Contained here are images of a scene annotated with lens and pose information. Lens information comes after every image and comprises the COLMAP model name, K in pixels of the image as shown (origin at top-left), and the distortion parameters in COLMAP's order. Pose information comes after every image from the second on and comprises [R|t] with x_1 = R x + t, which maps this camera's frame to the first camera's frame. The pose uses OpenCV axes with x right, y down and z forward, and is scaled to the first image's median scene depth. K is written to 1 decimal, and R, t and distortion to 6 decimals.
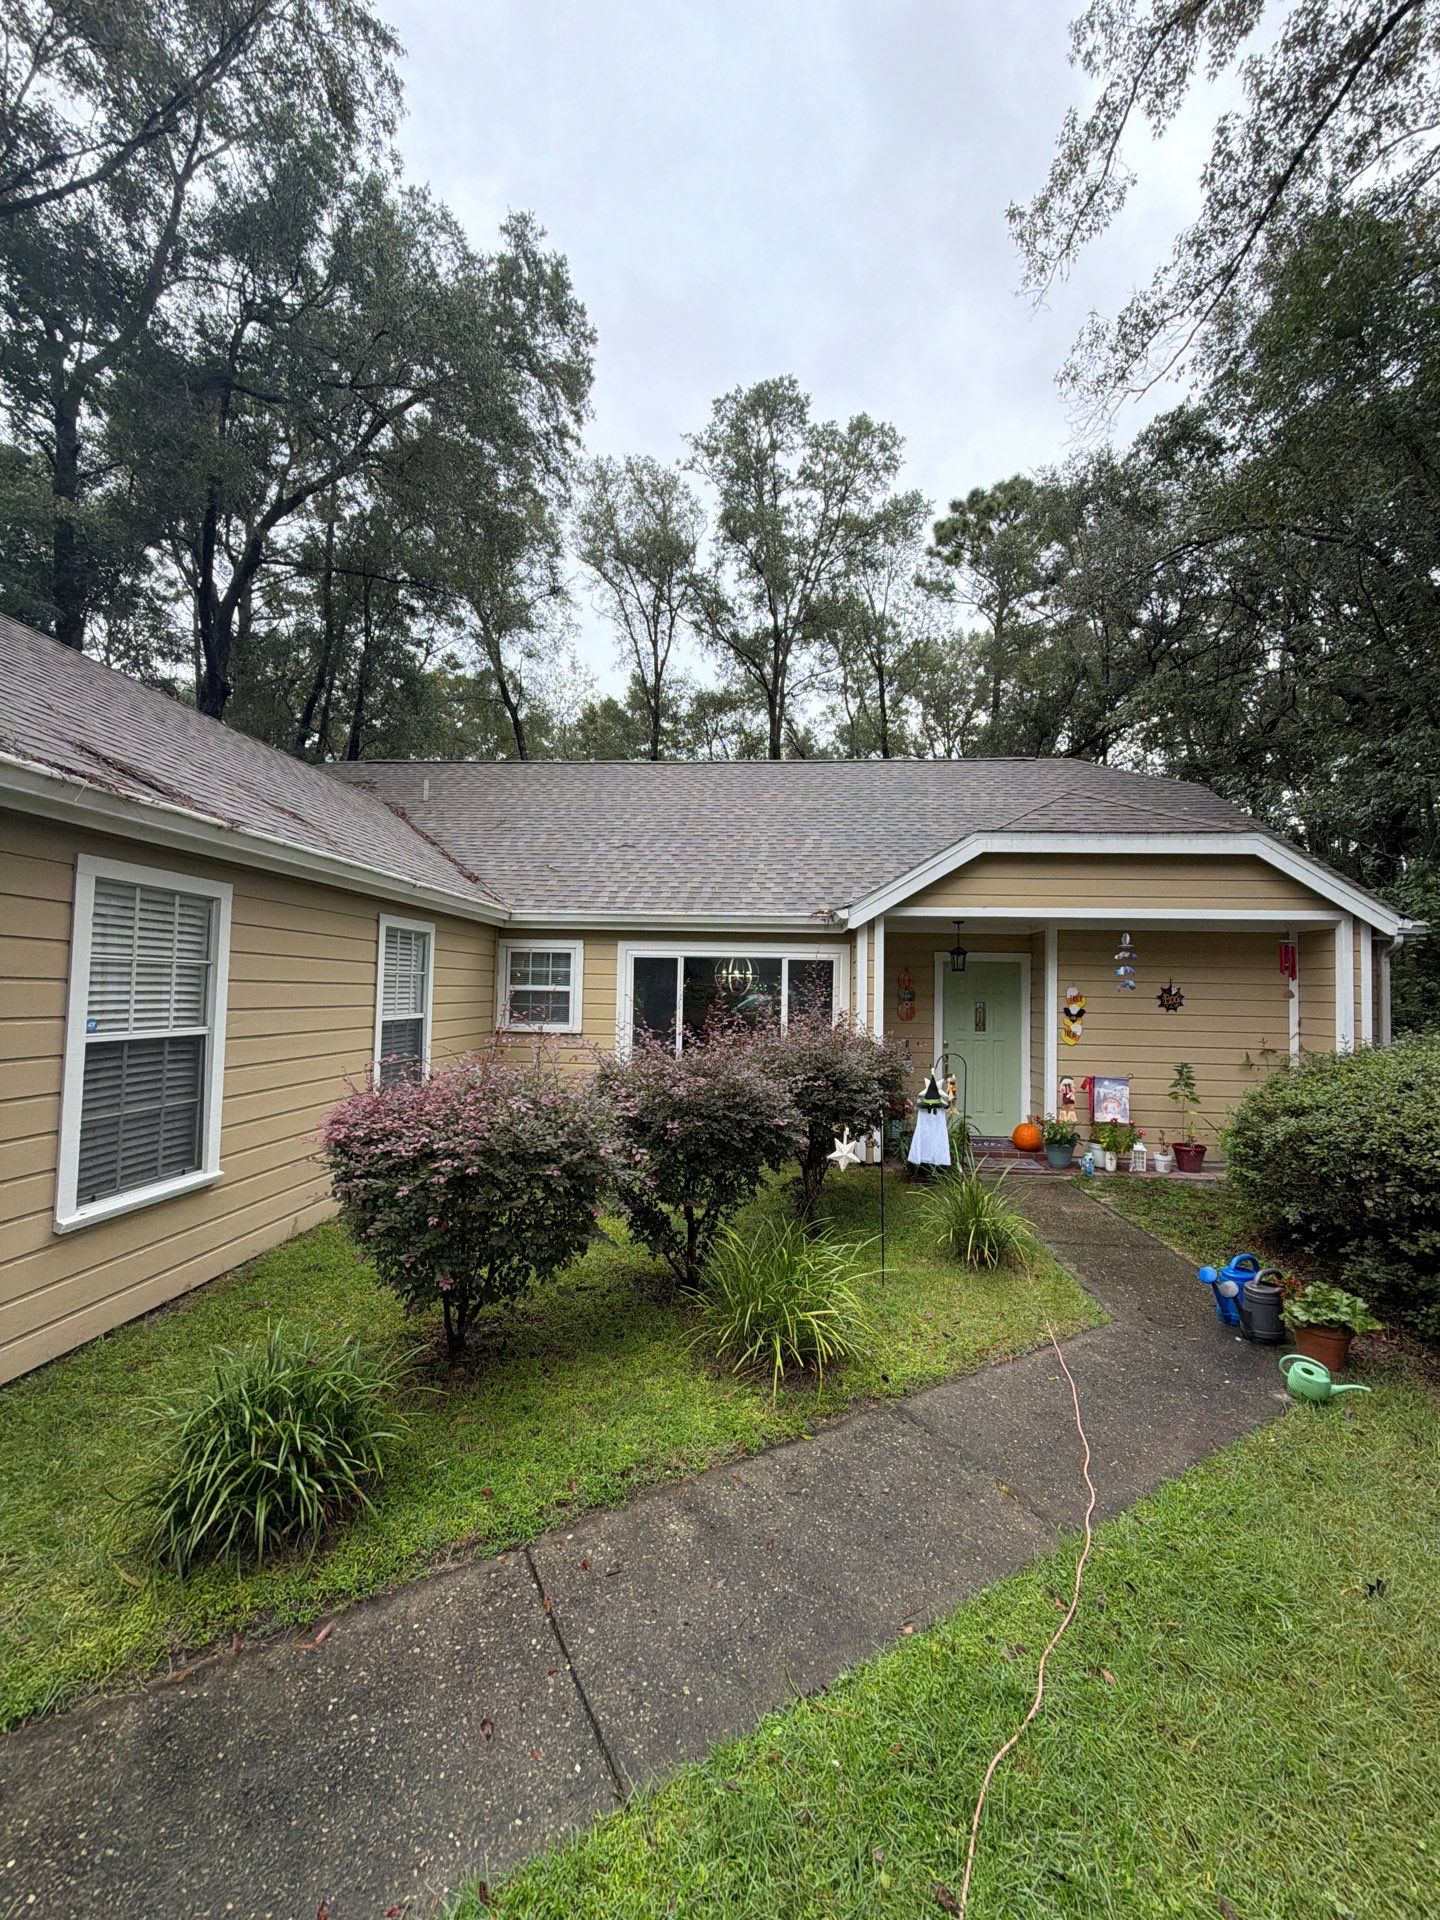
lens RADIAL K [[755.7, 0, 725.2], [0, 755.7, 969.6], [0, 0, 1]] dist [-0.000725, -0.000145]
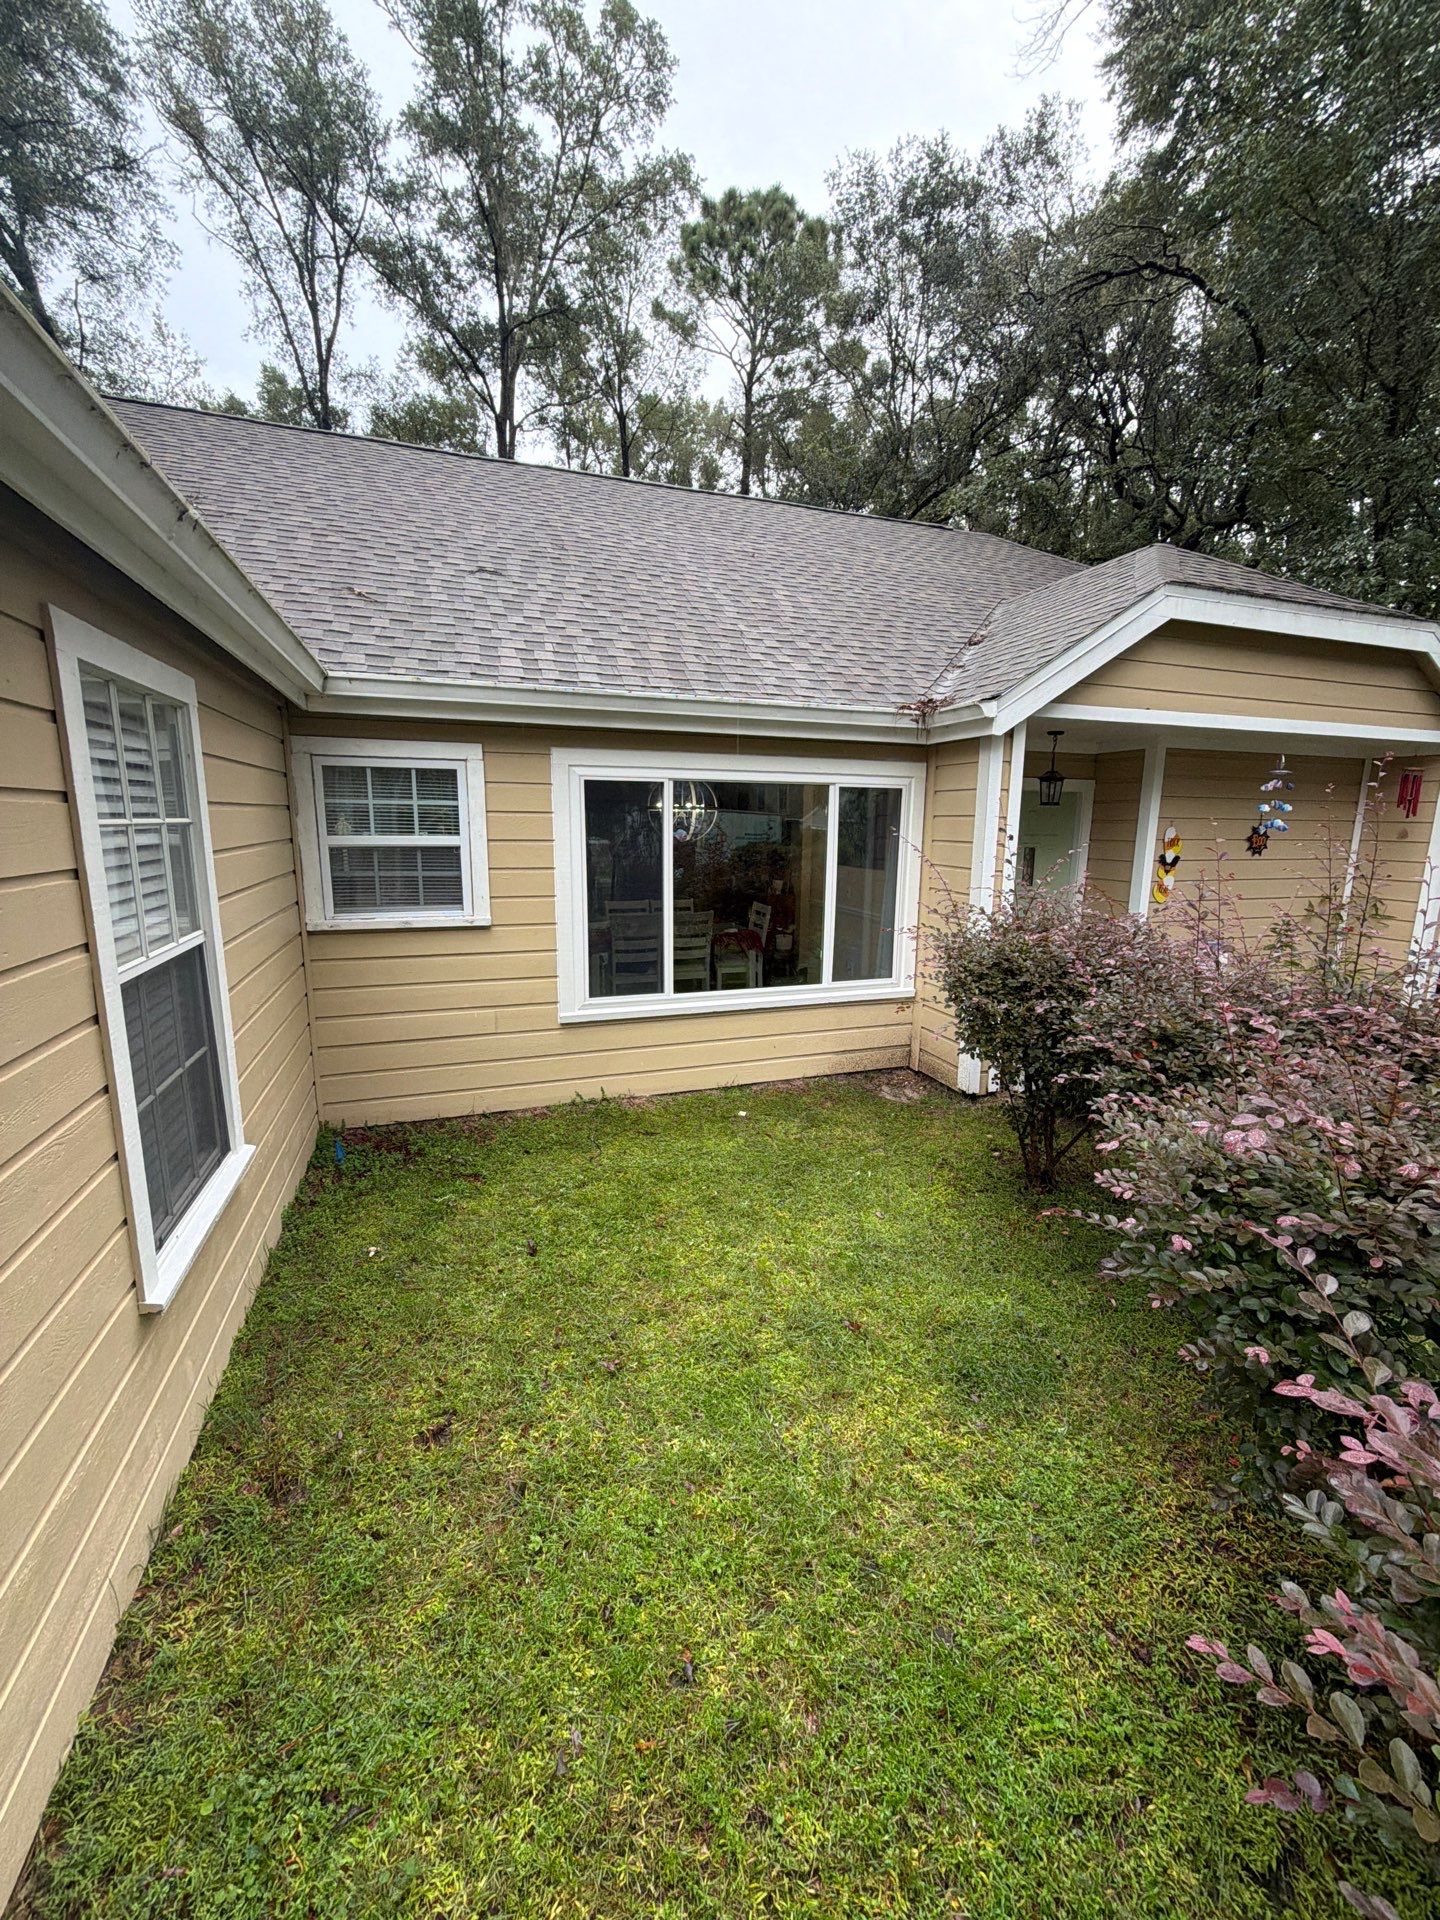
lens RADIAL K [[754.4, 0, 720.0], [0, 754.4, 960.0], [0, 0, 1]] dist [-0.000290, -0.000254]
pose [[0.918440, -0.081224, 0.387132, -0.246635], [-0.004449, 0.976508, 0.215436, -0.006989], [-0.395536, -0.199587, 0.896502, 0.448071]]
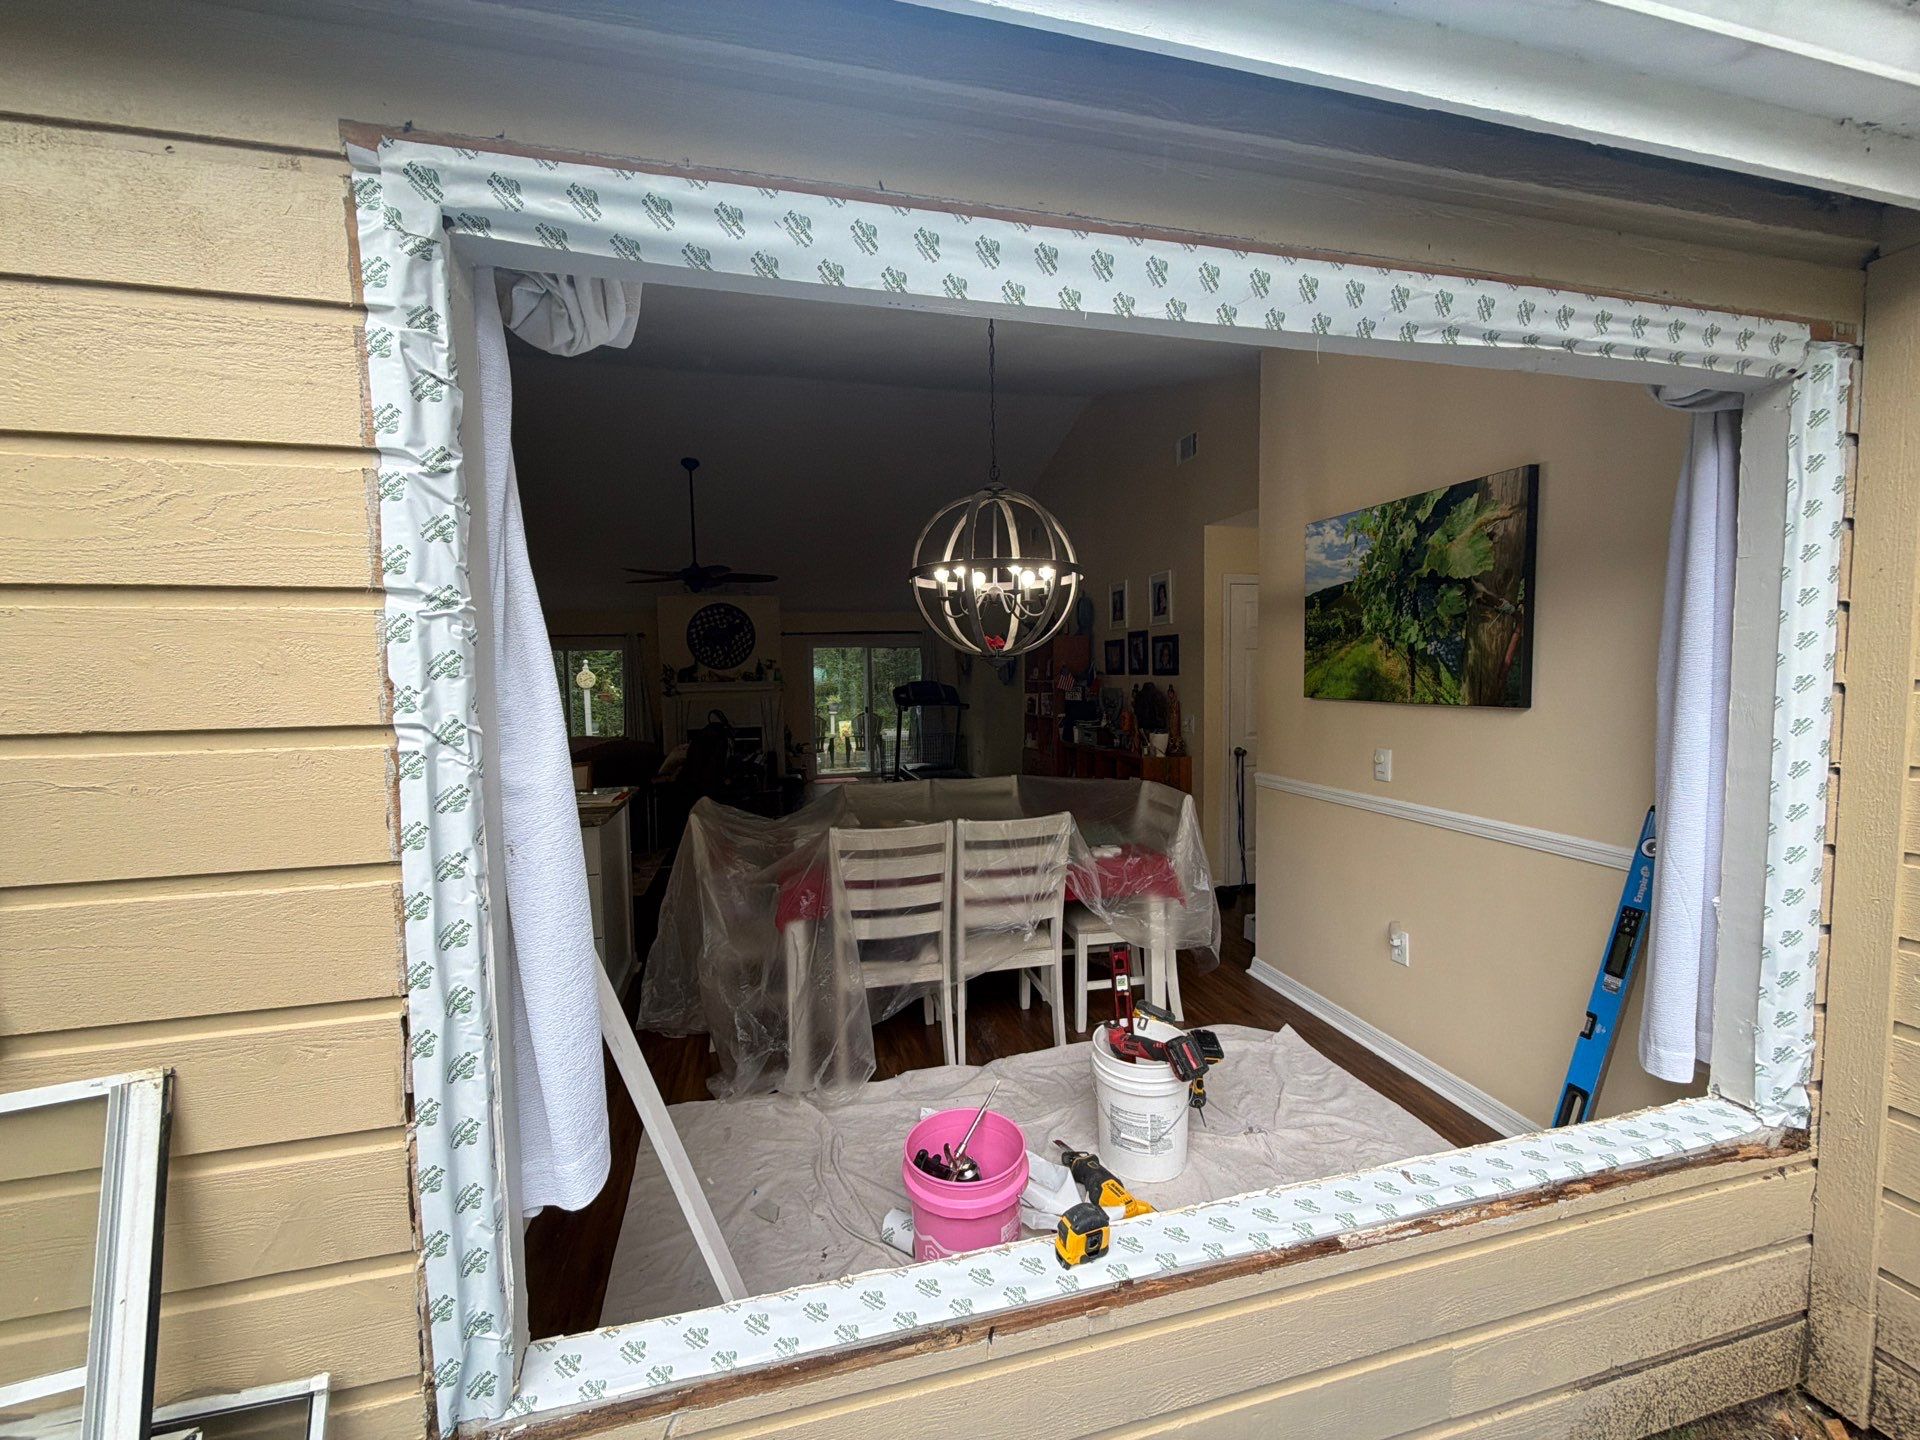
lens RADIAL K [[754.4, 0, 957.4], [0, 754.4, 718.8], [0, 0, 1]] dist [-0.000290, -0.000254]
pose [[0.949962, -0.054413, 0.307591, -0.095903], [0.025477, 0.994927, 0.097318, 0.035538], [-0.311326, -0.084612, 0.946529, 0.860719]]
